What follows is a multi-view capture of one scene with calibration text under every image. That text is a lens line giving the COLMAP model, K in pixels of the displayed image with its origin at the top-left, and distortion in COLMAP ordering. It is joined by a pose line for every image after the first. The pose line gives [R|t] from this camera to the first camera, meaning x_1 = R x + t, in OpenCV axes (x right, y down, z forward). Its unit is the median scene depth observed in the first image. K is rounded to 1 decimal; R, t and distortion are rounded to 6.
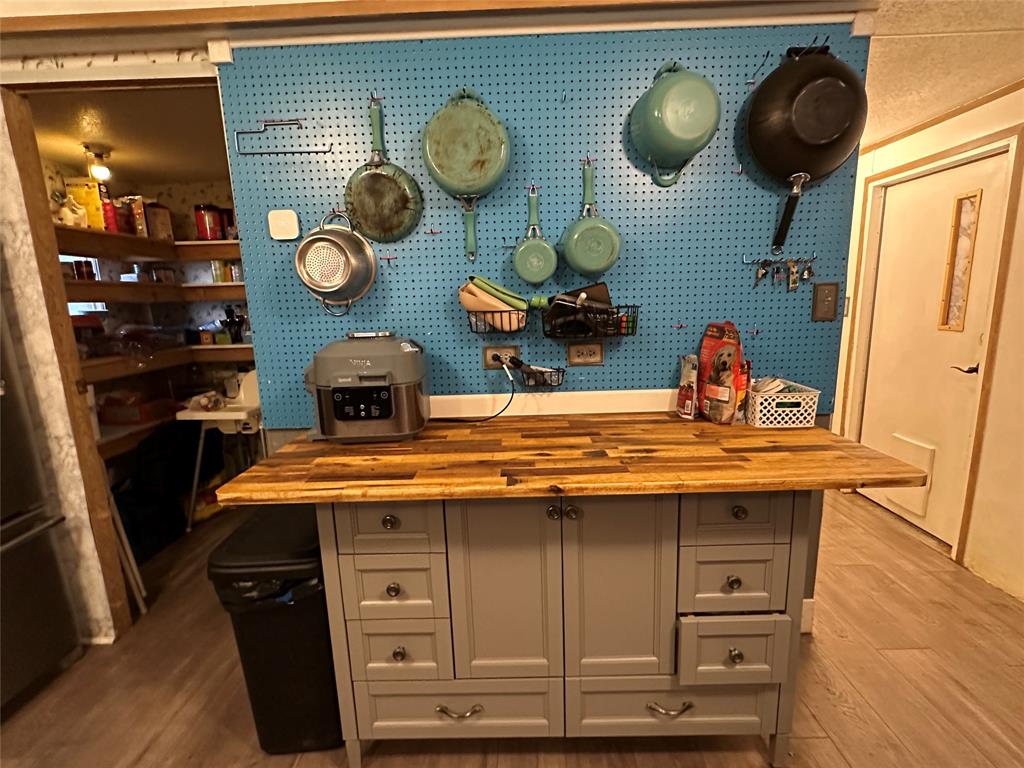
lens RADIAL K [[477.7, 0, 511.0], [0, 477.7, 386.8], [0, 0, 1]] dist [-0.003092, -0.000448]
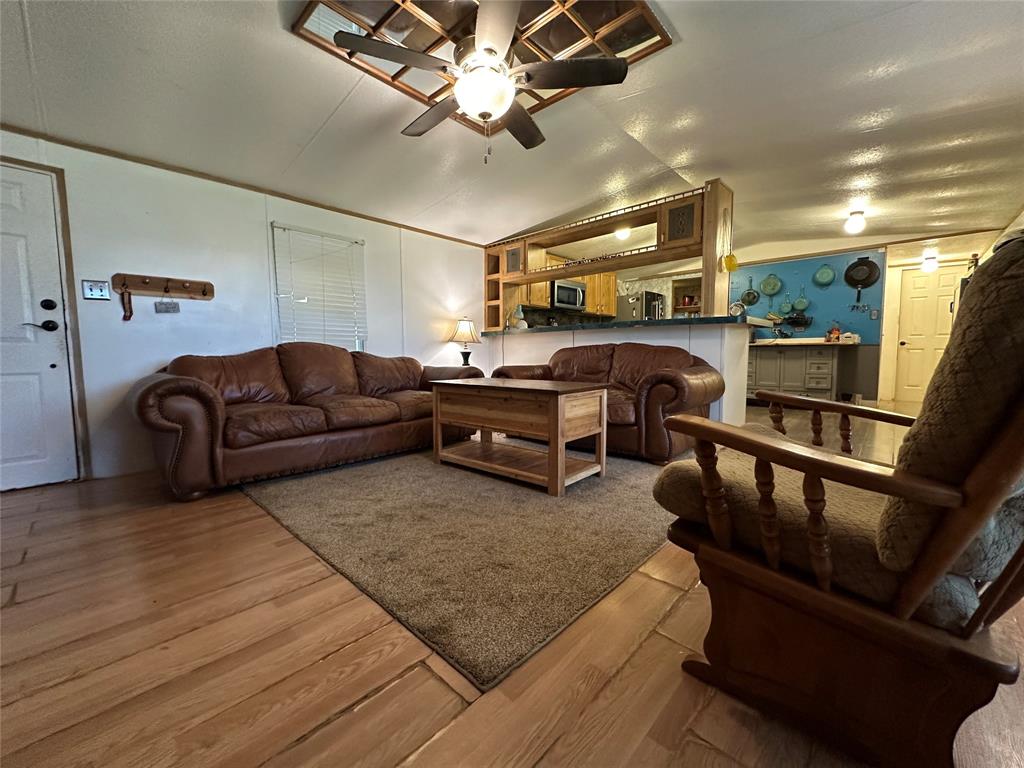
lens RADIAL K [[410.3, 0, 510.3], [0, 410.3, 382.8], [0, 0, 1]] dist [-0.007170, 0.001227]
pose [[0.735303, 0.076728, -0.673381, 0.552976], [-0.140836, 0.989180, -0.041076, 0.674709], [0.662944, 0.125040, 0.738154, -2.451582]]
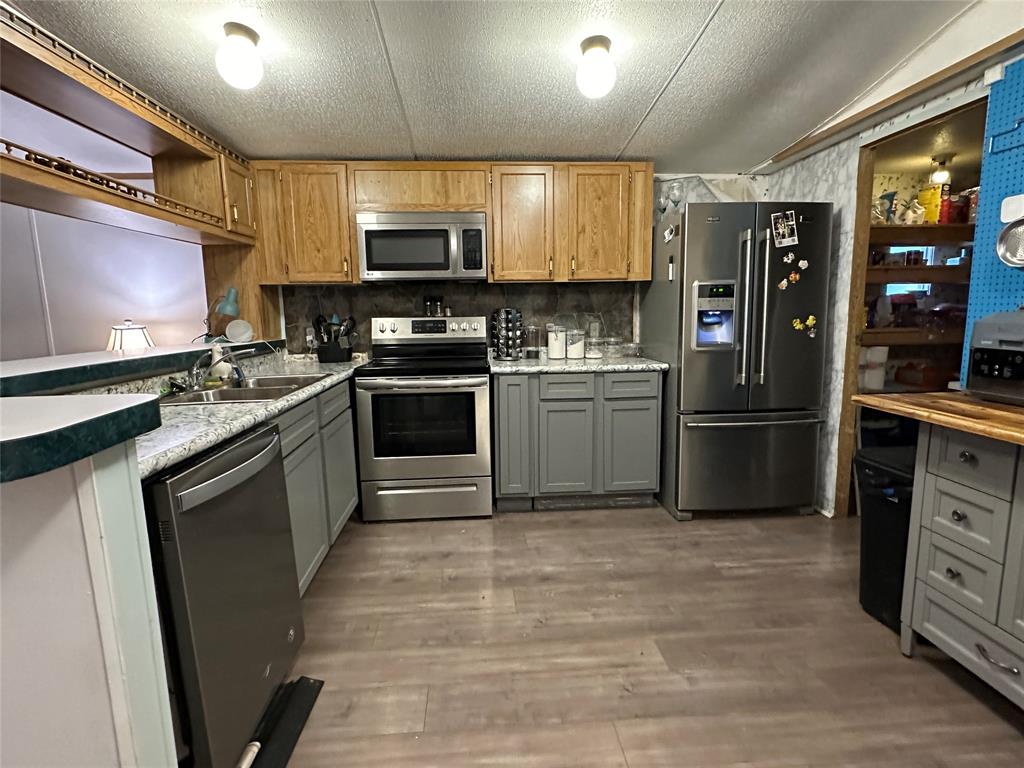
lens RADIAL K [[523.2, 0, 509.7], [0, 523.2, 385.4], [0, 0, 1]] dist [-0.006477, 0.002281]
pose [[0.081054, 0.175487, -0.981140, 0.496223], [-0.167371, 0.972797, 0.160167, 0.047550], [0.982556, 0.151232, 0.108220, -0.167485]]
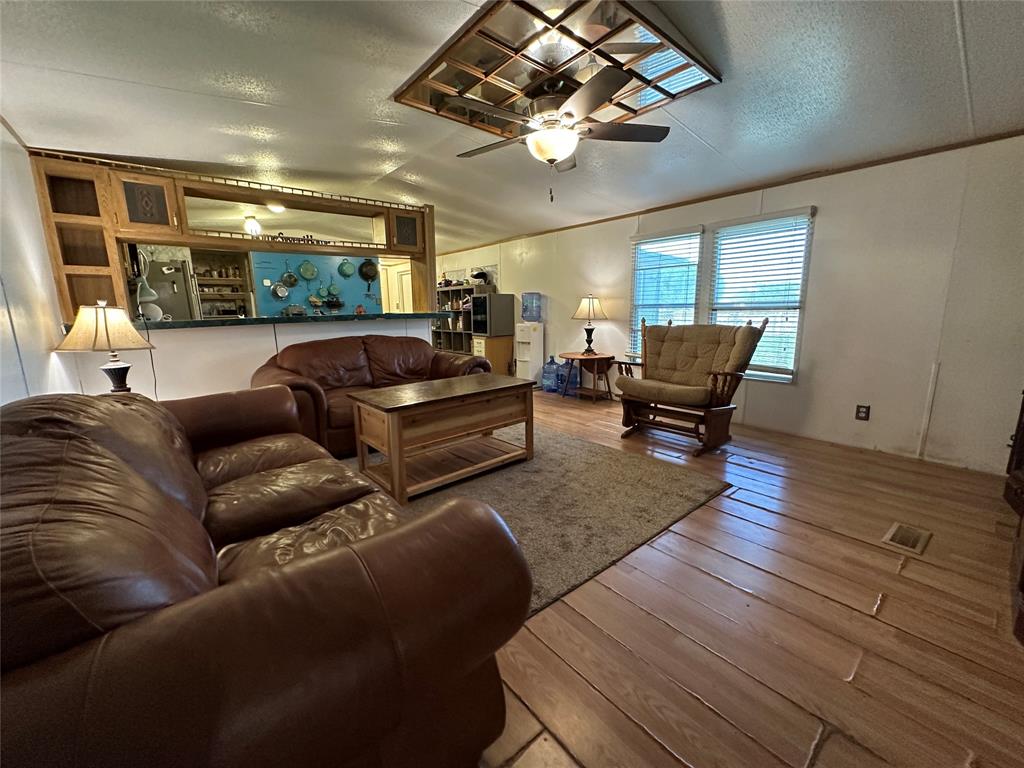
lens RADIAL K [[410.3, 0, 512.8], [0, 410.3, 383.7], [0, 0, 1]] dist [-0.007170, 0.001227]
pose [[0.760455, -0.101428, 0.641421, -0.950057], [0.112340, 0.993382, 0.023895, 0.602837], [-0.639600, 0.053886, 0.766817, -2.615955]]
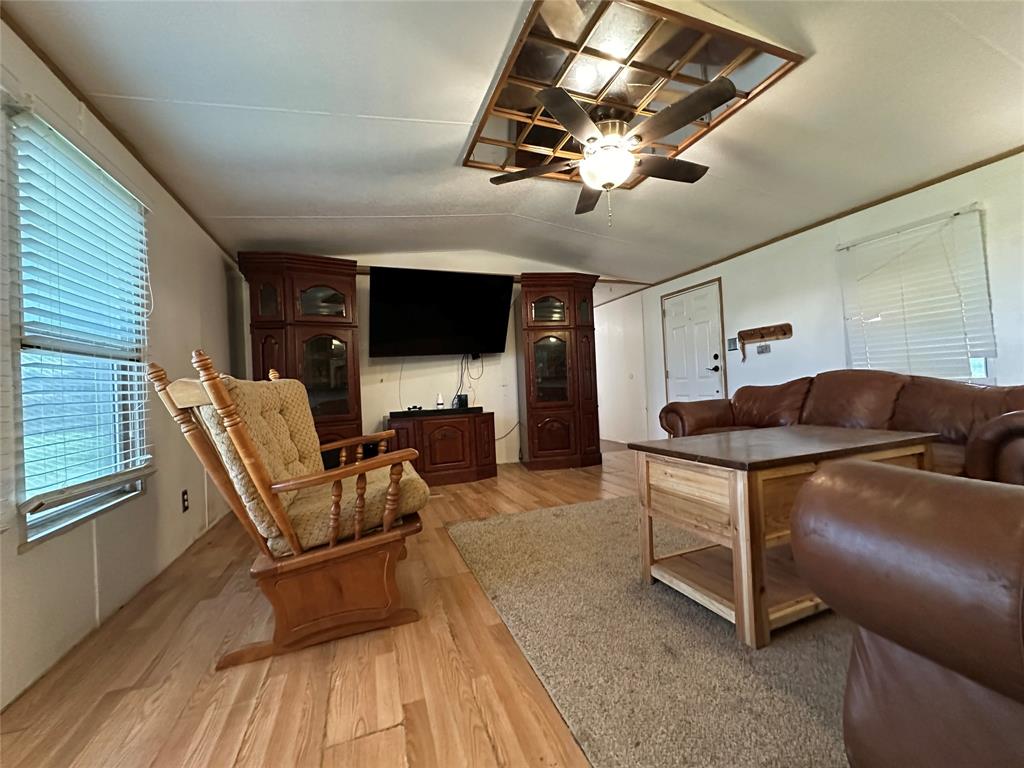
lens RADIAL K [[410.3, 0, 510.8], [0, 410.3, 384.9], [0, 0, 1]] dist [-0.007170, 0.001227]
pose [[-0.933967, 0.064218, -0.351542, 0.473900], [0.002578, 0.984906, 0.173069, 0.380452], [0.357350, 0.160734, -0.920035, -0.990522]]
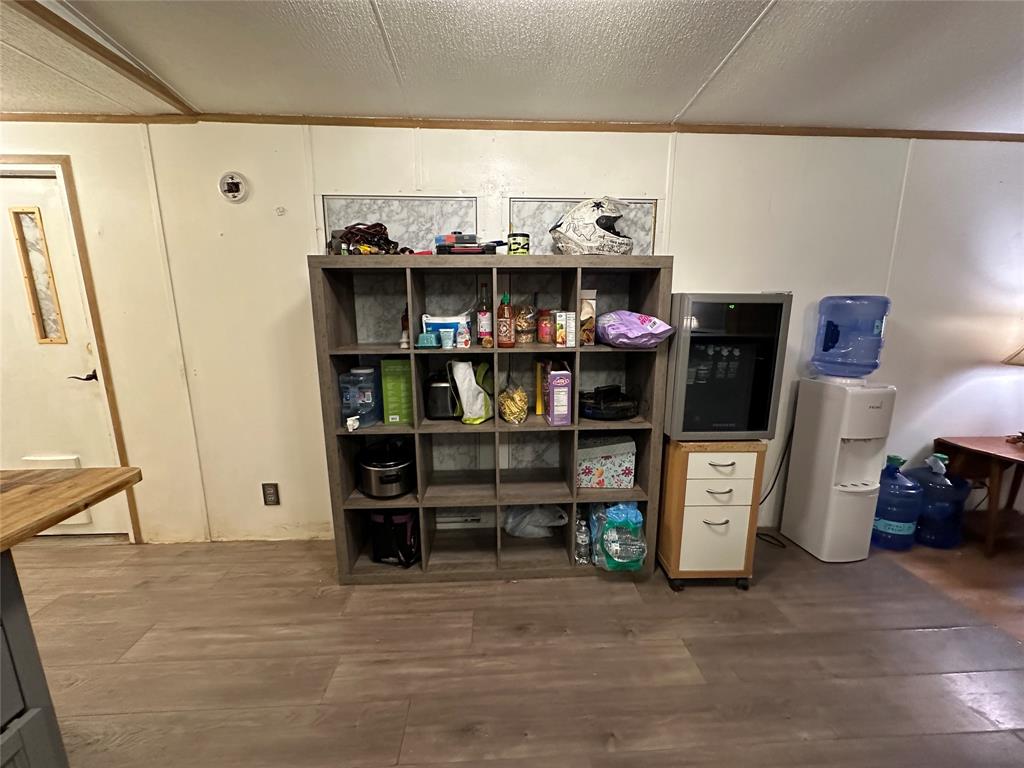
lens RADIAL K [[410.3, 0, 511.2], [0, 410.3, 383.9], [0, 0, 1]] dist [-0.007170, 0.001227]
pose [[-0.065700, -0.160203, 0.984895, -0.020514], [0.184928, 0.967974, 0.169787, -0.000265], [-0.980553, 0.193290, -0.033970, 0.086283]]
